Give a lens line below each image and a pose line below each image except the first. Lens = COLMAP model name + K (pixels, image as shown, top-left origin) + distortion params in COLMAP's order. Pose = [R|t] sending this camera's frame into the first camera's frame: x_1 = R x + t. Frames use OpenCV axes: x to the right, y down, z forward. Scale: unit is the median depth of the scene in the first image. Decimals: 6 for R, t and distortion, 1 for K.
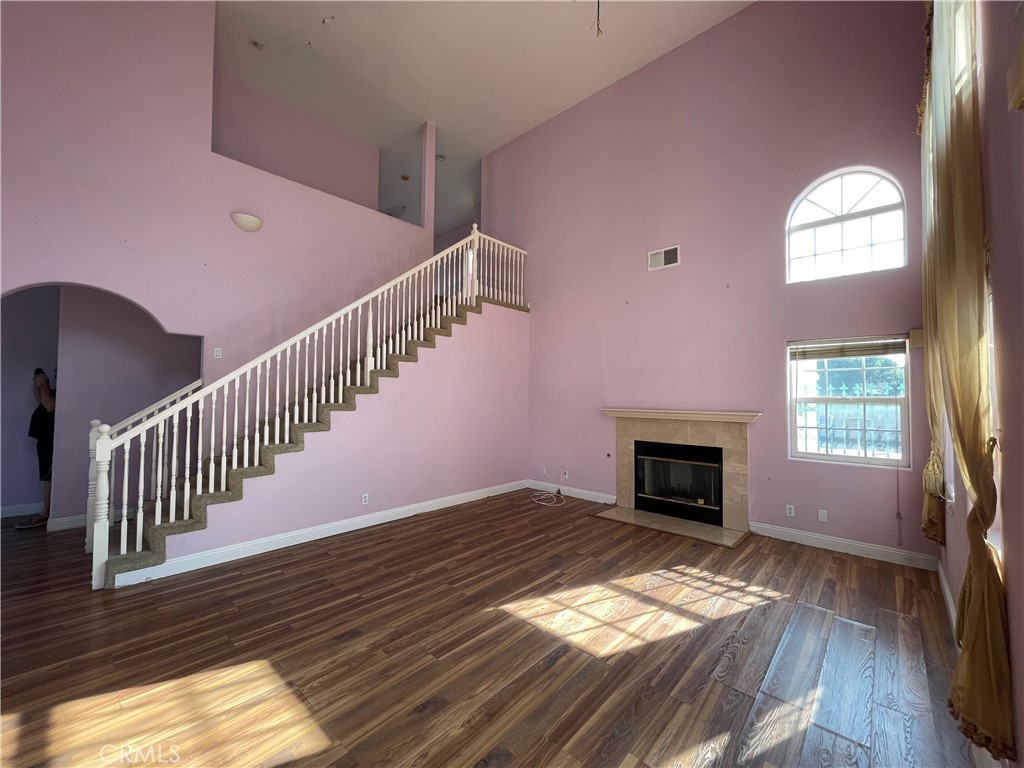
lens RADIAL K [[411.5, 0, 507.8], [0, 411.5, 387.0], [0, 0, 1]] dist [-0.000765, -0.000564]
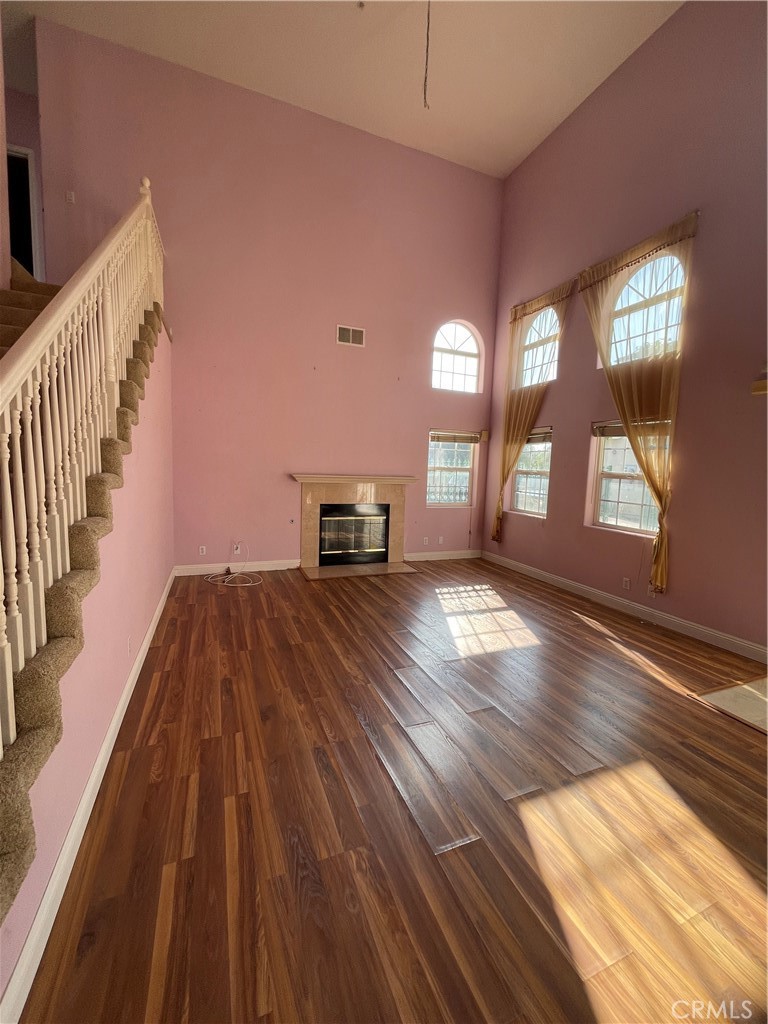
lens RADIAL K [[411.5, 0, 381.7], [0, 411.5, 508.6], [0, 0, 1]] dist [-0.000765, -0.000564]
pose [[0.425224, -0.088396, 0.900761, -0.802651], [-0.051298, 0.991266, 0.121494, 0.005036], [-0.903633, -0.097869, 0.416975, 0.562909]]
